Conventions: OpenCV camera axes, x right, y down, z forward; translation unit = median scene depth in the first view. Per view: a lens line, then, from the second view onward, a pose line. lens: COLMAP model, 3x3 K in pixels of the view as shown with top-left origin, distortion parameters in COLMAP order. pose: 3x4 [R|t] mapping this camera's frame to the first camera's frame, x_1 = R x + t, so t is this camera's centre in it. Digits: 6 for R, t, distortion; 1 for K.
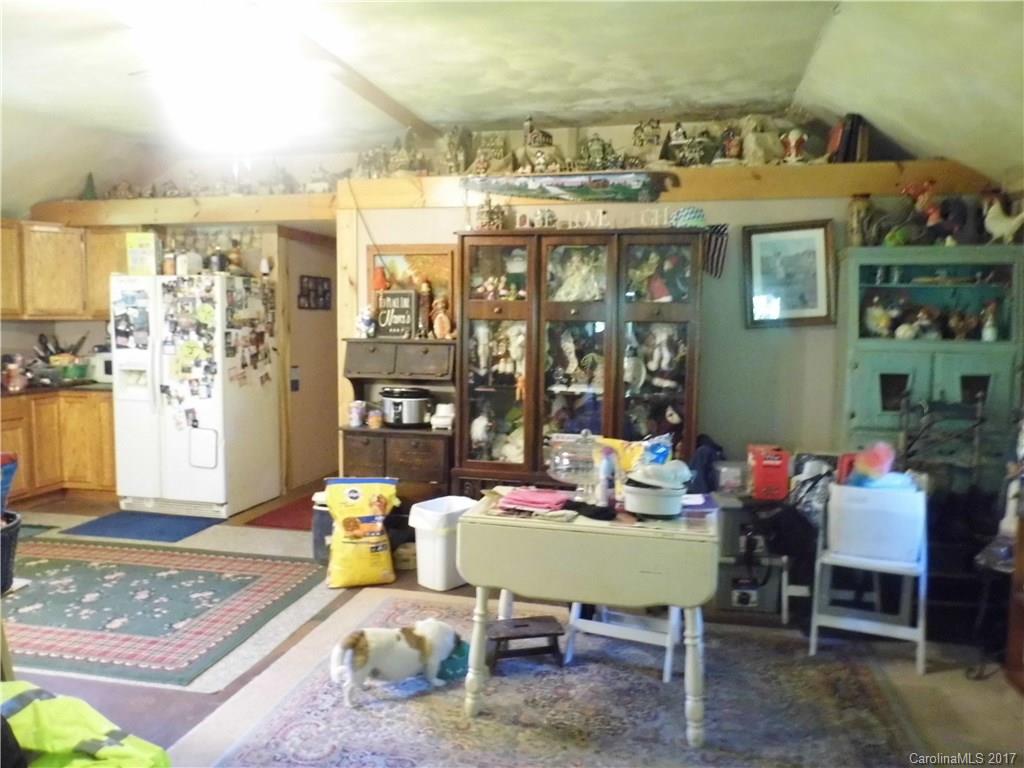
lens RADIAL K [[772.4, 0, 512.0], [0, 772.4, 384.0], [0, 0, 1]] dist [-0.002411, -0.001112]
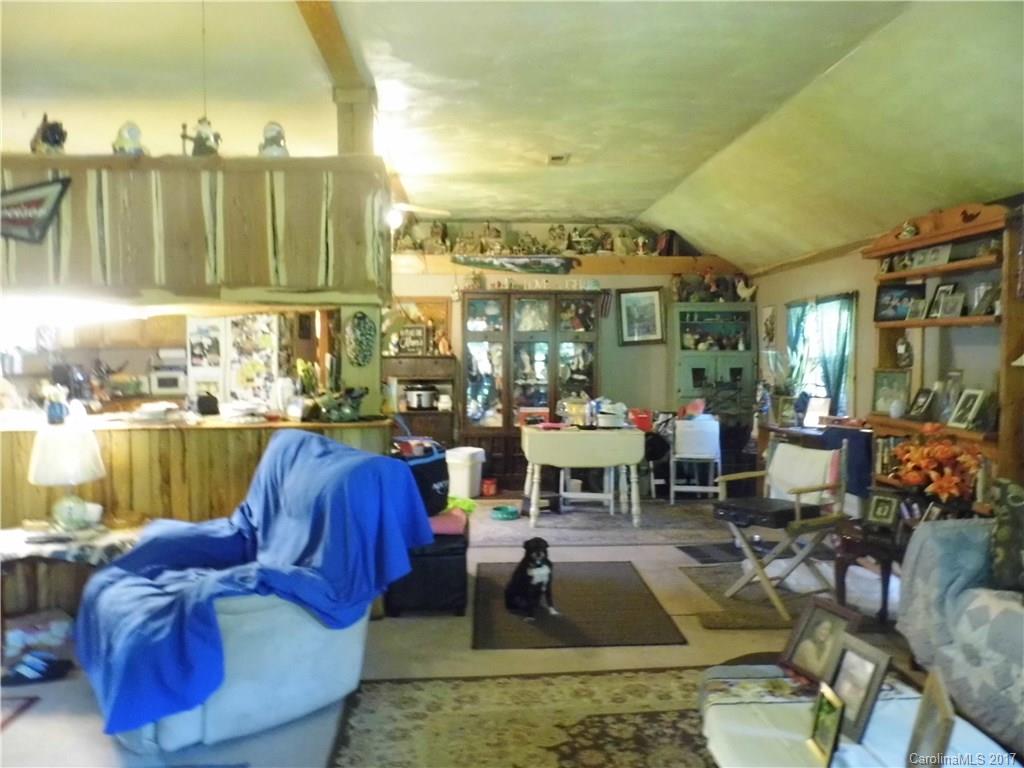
lens RADIAL K [[772.4, 0, 512.0], [0, 772.4, 384.0], [0, 0, 1]] dist [-0.002411, -0.001112]
pose [[0.961617, -0.021824, 0.273525, -0.429237], [0.033522, 0.998709, -0.038165, 0.075378], [-0.272339, 0.045870, 0.961108, -0.645877]]
